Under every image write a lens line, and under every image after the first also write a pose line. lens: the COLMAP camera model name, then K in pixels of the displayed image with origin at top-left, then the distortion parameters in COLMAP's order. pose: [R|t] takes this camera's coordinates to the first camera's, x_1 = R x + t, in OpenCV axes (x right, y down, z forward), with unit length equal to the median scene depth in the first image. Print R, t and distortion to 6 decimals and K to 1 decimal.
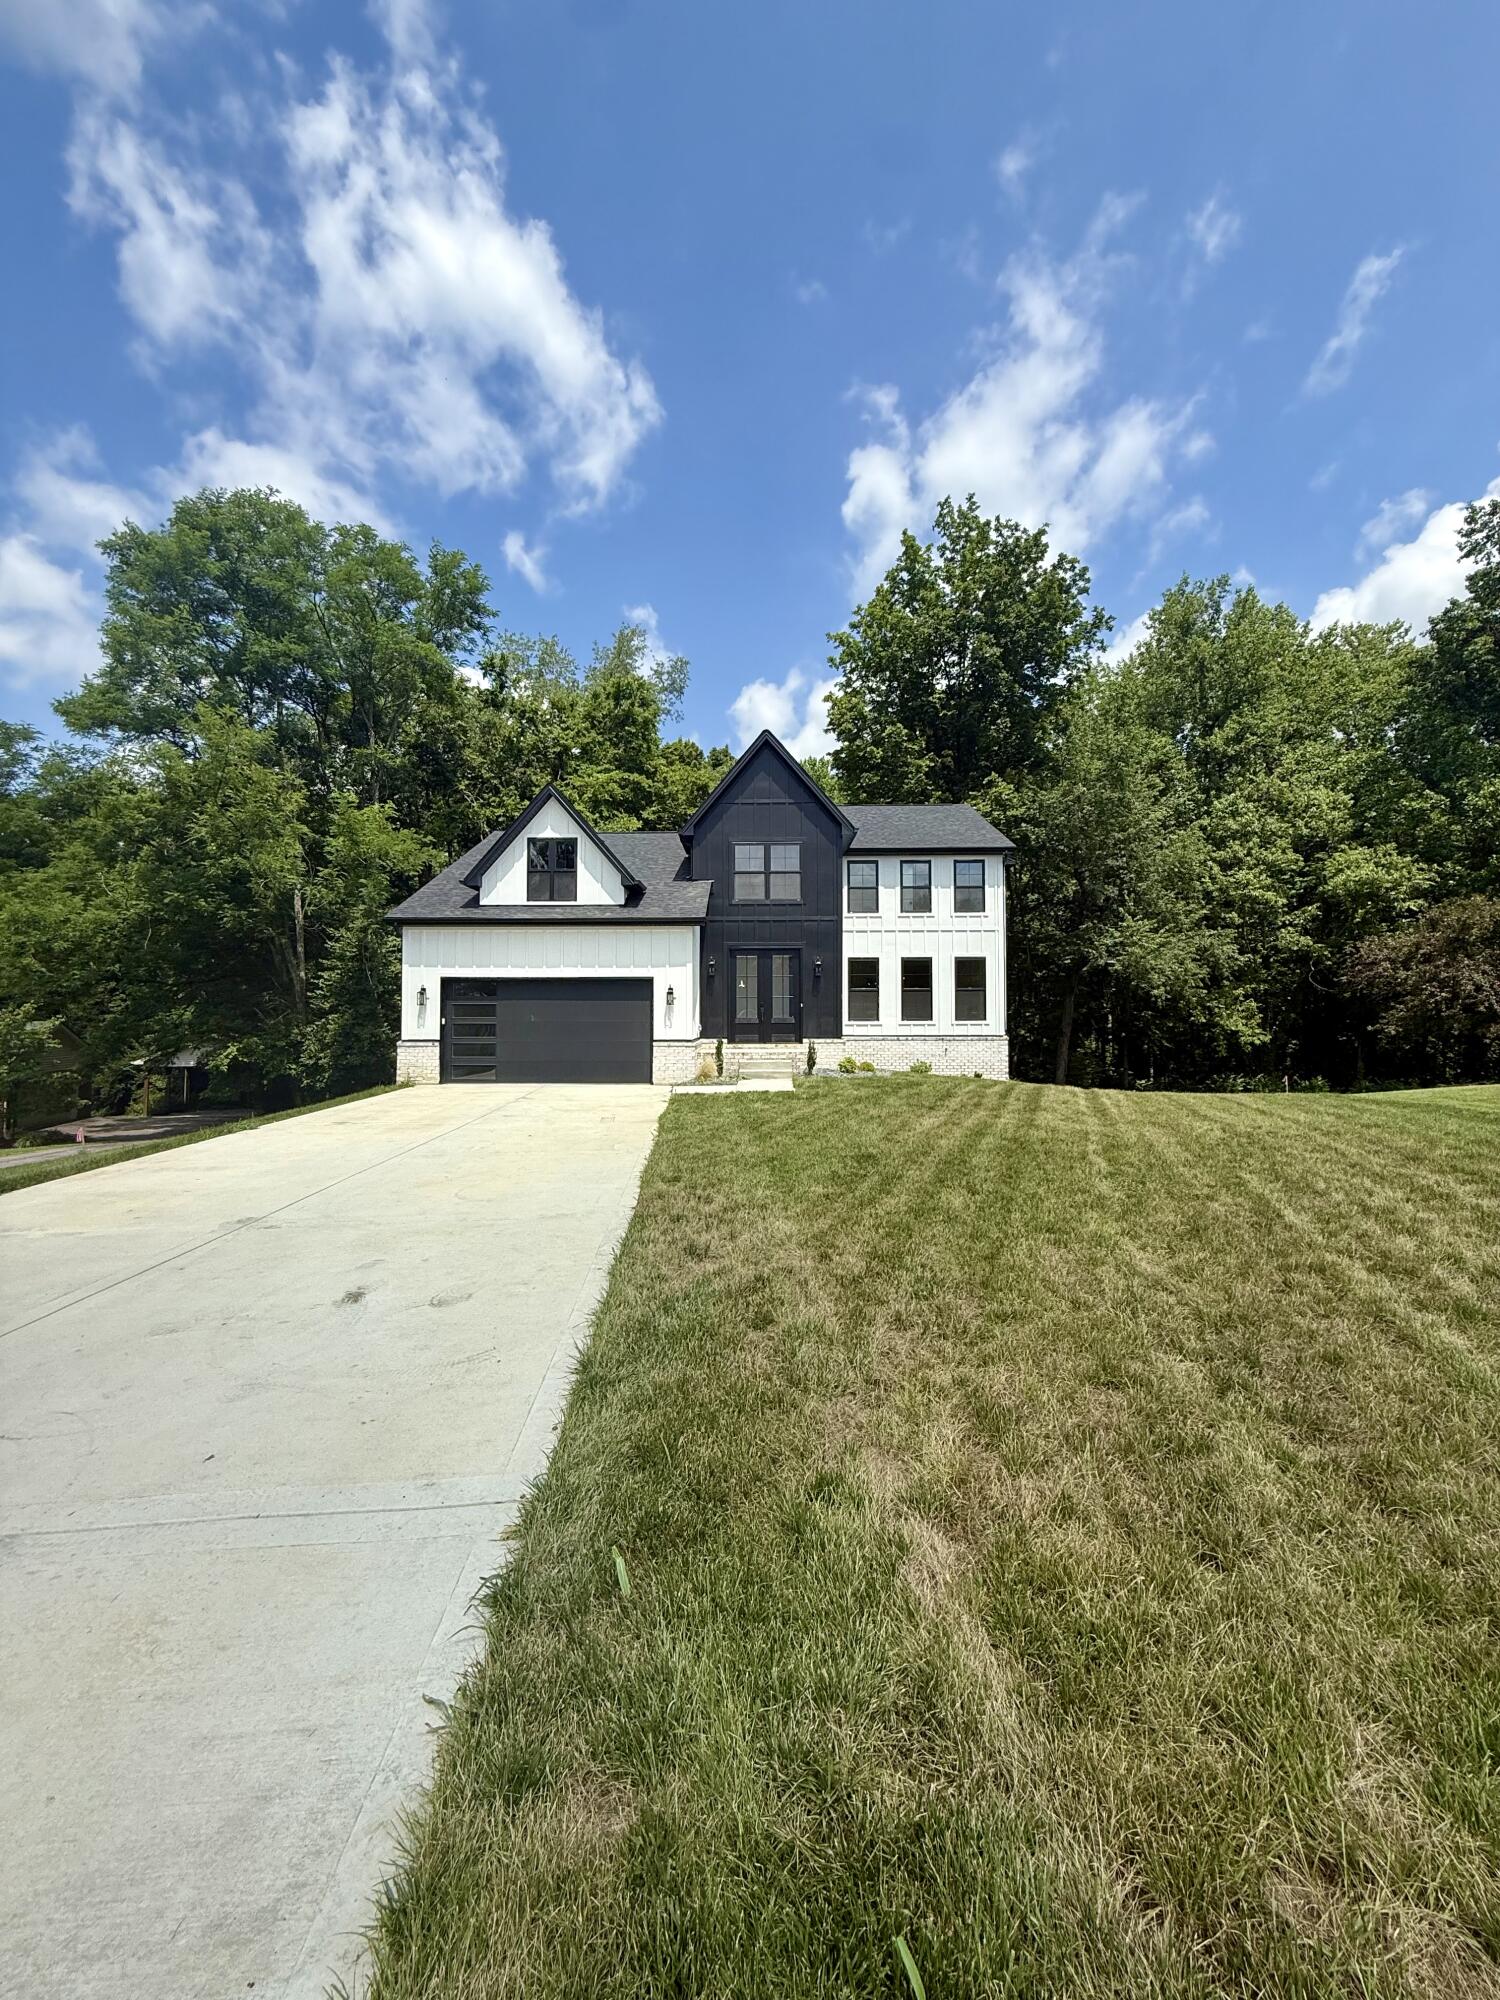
lens RADIAL K [[804.7, 0, 744.3], [0, 804.7, 994.3], [0, 0, 1]] dist [0.000638, -0.000496]
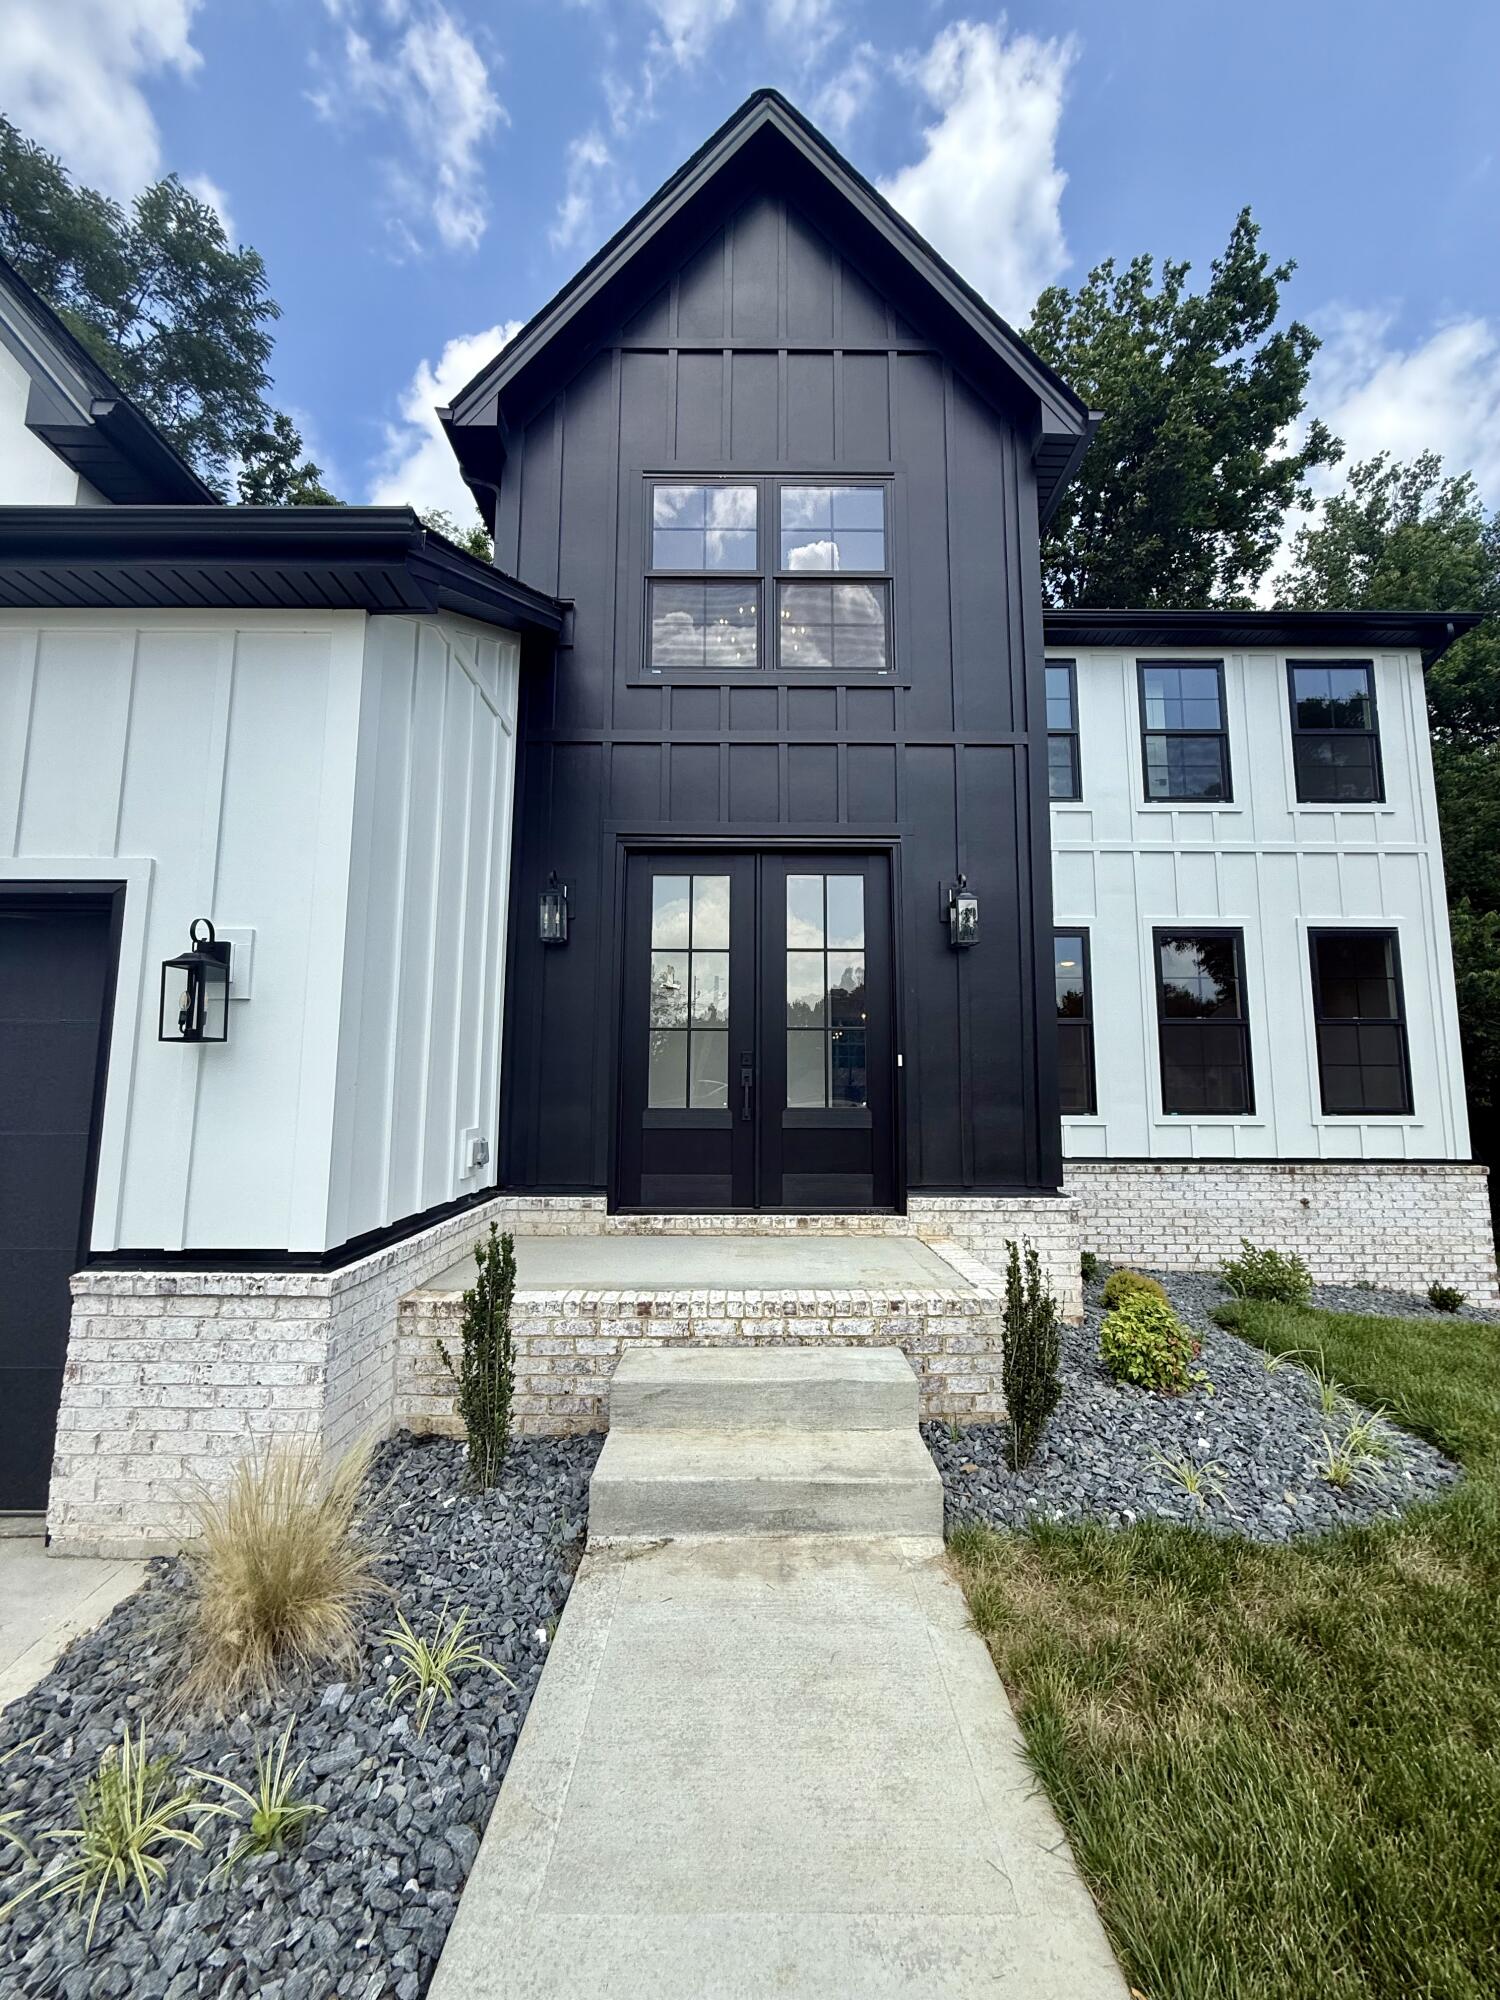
lens RADIAL K [[804.7, 0, 749.1], [0, 804.7, 993.6], [0, 0, 1]] dist [0.000638, -0.000496]
pose [[0.999794, 0.009275, 0.018078, 0.011847], [-0.007634, 0.996016, -0.088849, 0.010318], [-0.018830, 0.088692, 0.995881, 0.486785]]
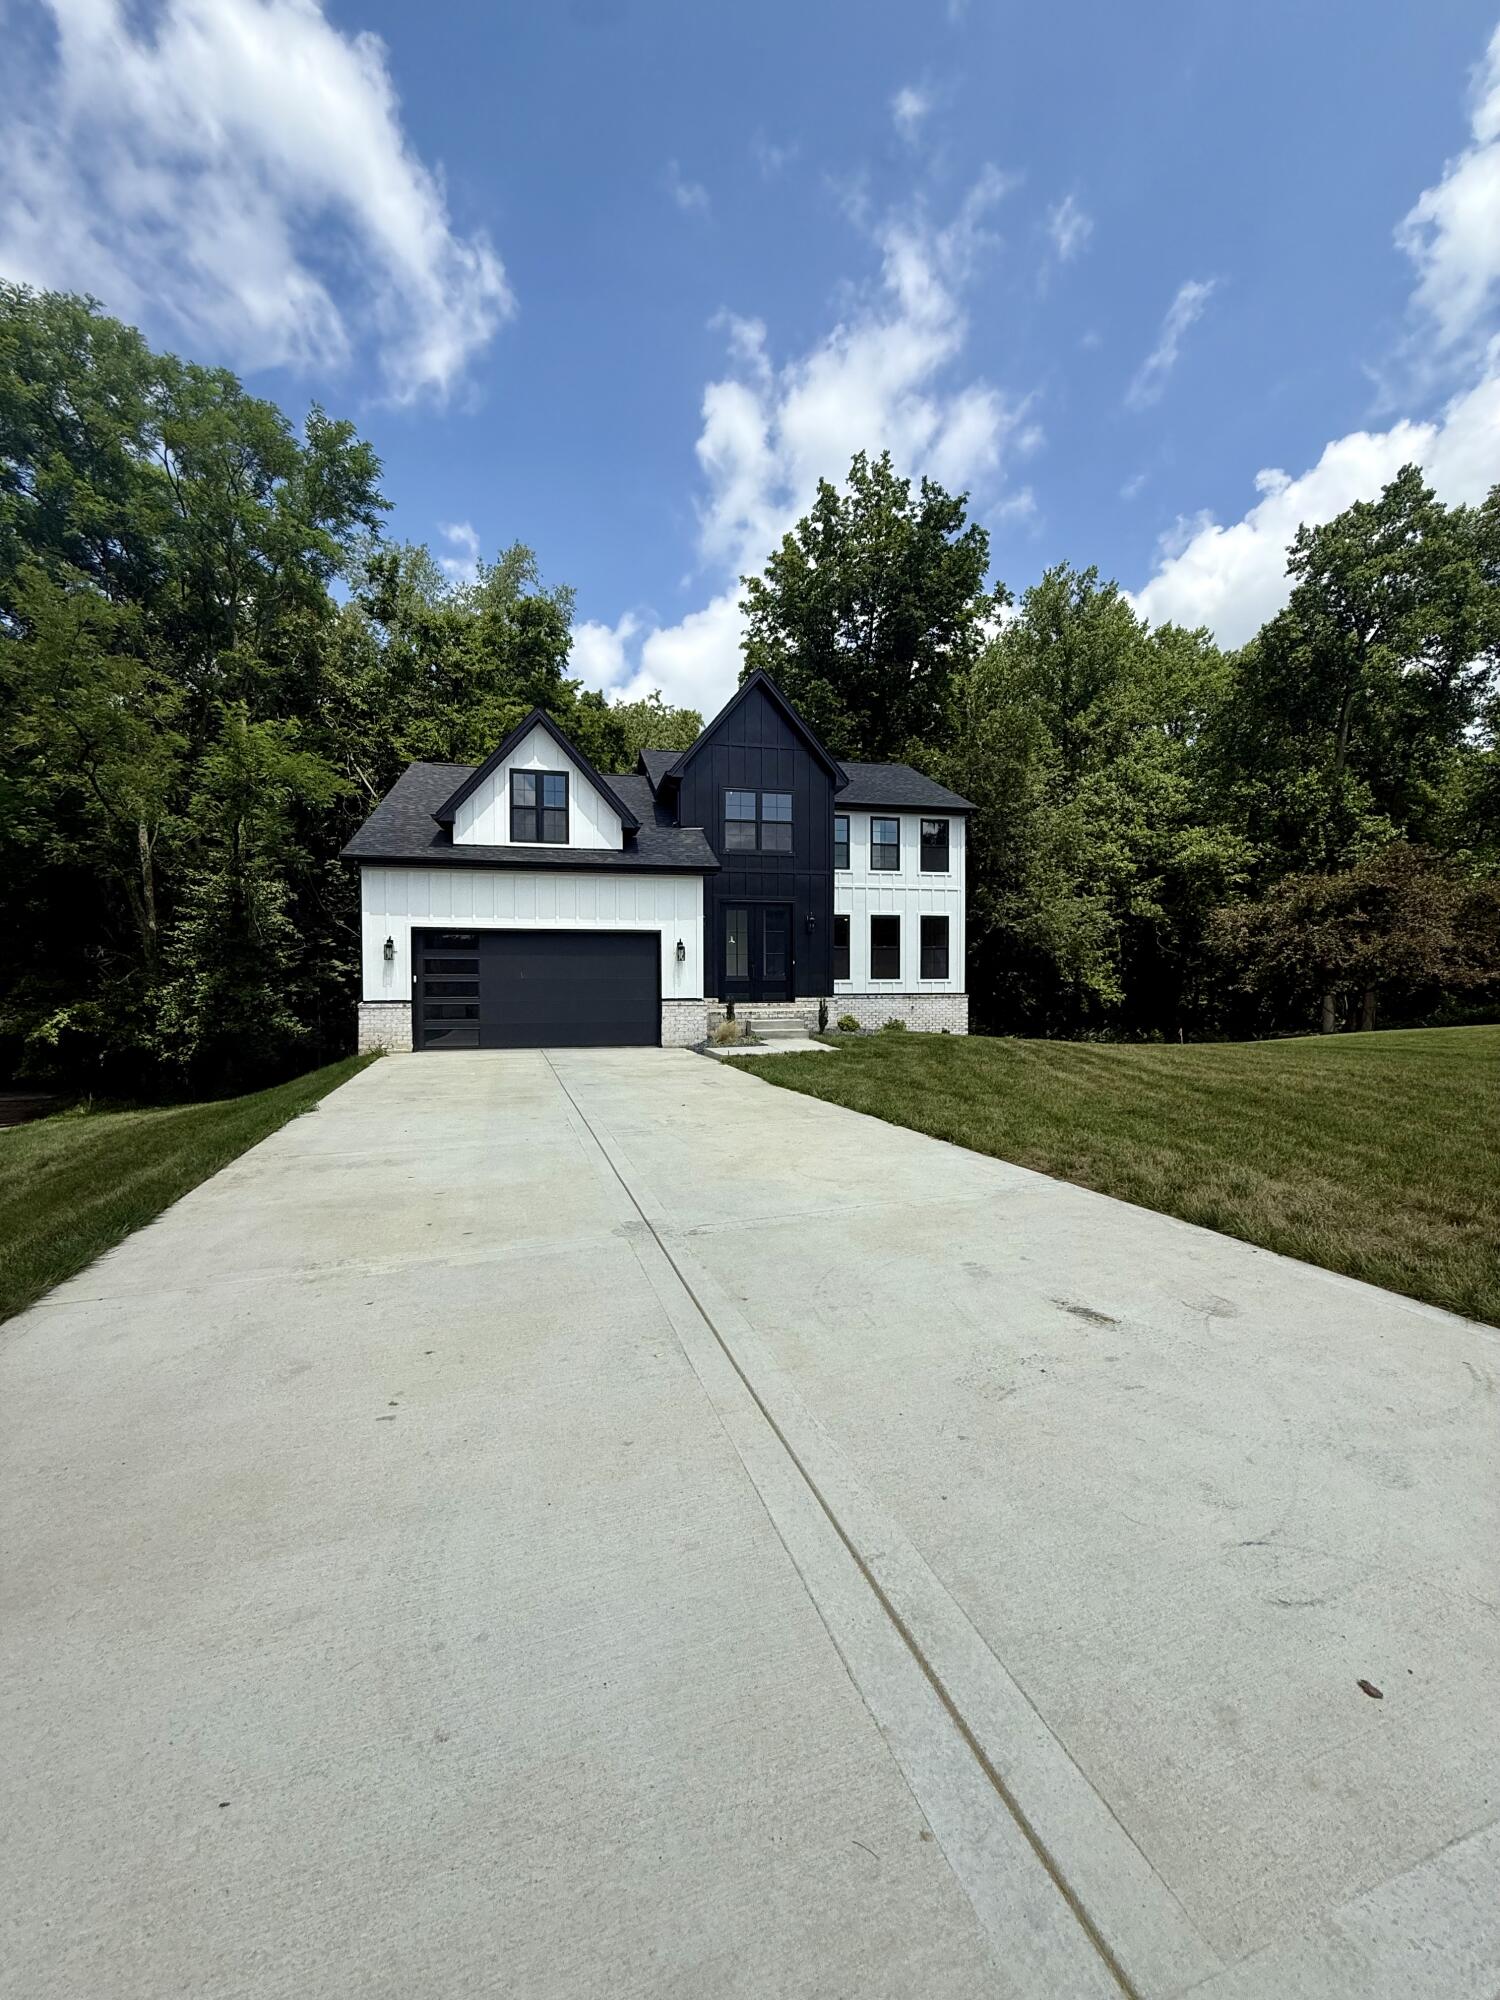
lens RADIAL K [[804.7, 0, 748.9], [0, 804.7, 1001.1], [0, 0, 1]] dist [0.000638, -0.000496]
pose [[0.971409, -0.007697, 0.237286, -0.137904], [-0.005209, 0.998543, 0.053717, 0.005236], [-0.237353, -0.053417, 0.969954, 0.048919]]
